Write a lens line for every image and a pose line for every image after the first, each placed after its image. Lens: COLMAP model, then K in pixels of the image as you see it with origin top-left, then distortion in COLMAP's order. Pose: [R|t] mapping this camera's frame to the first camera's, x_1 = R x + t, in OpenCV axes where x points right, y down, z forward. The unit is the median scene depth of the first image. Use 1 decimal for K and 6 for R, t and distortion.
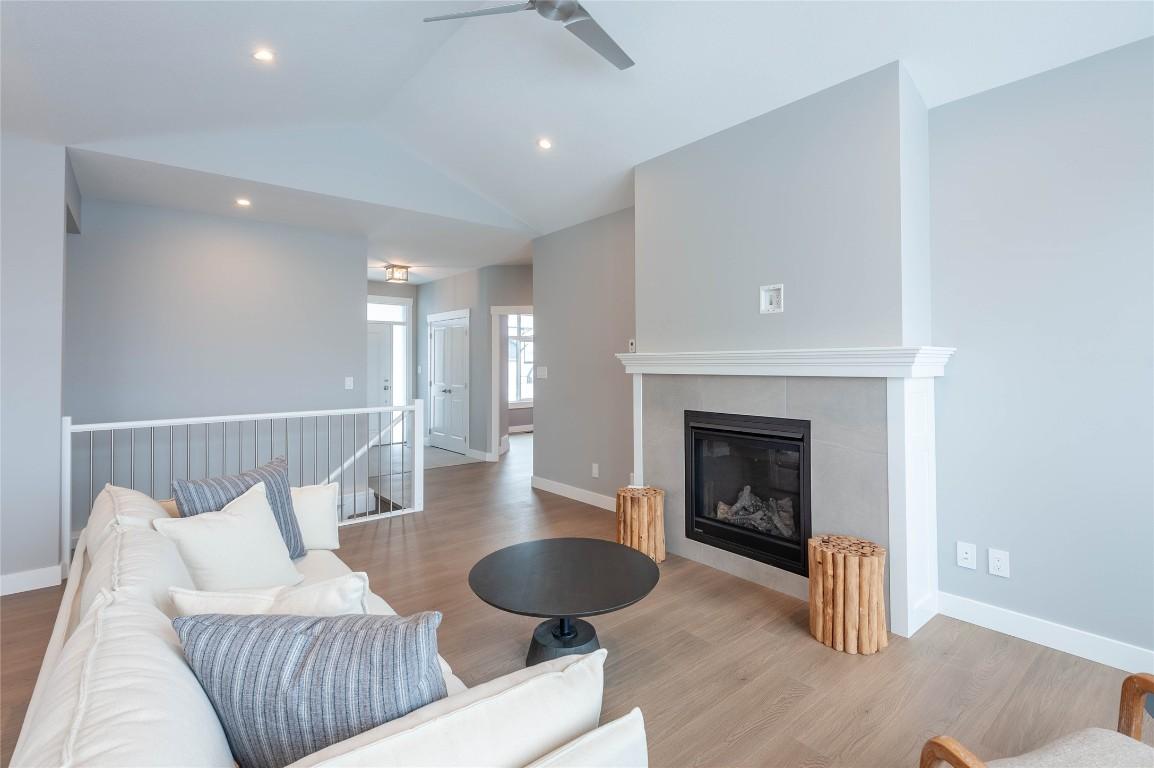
lens RADIAL K [[526.5, 0, 581.7], [0, 526.5, 355.1], [0, 0, 1]] dist [-0.000204, -0.000069]
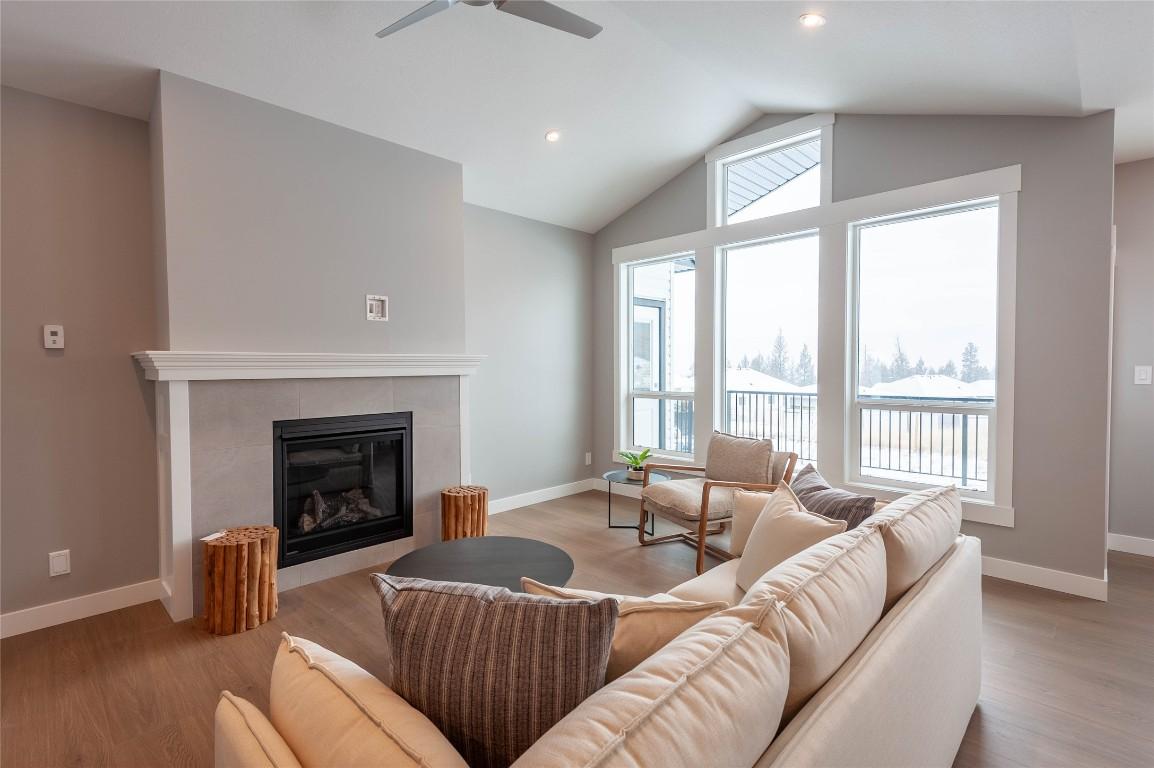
lens RADIAL K [[541.6, 0, 573.8], [0, 541.6, 382.9], [0, 0, 1]] dist [0.020799, 0.000222]
pose [[-0.128430, -0.027136, 0.991347, -0.751472], [-0.009656, 0.999612, 0.026111, 0.015995], [-0.991672, -0.006219, -0.128642, 0.655374]]
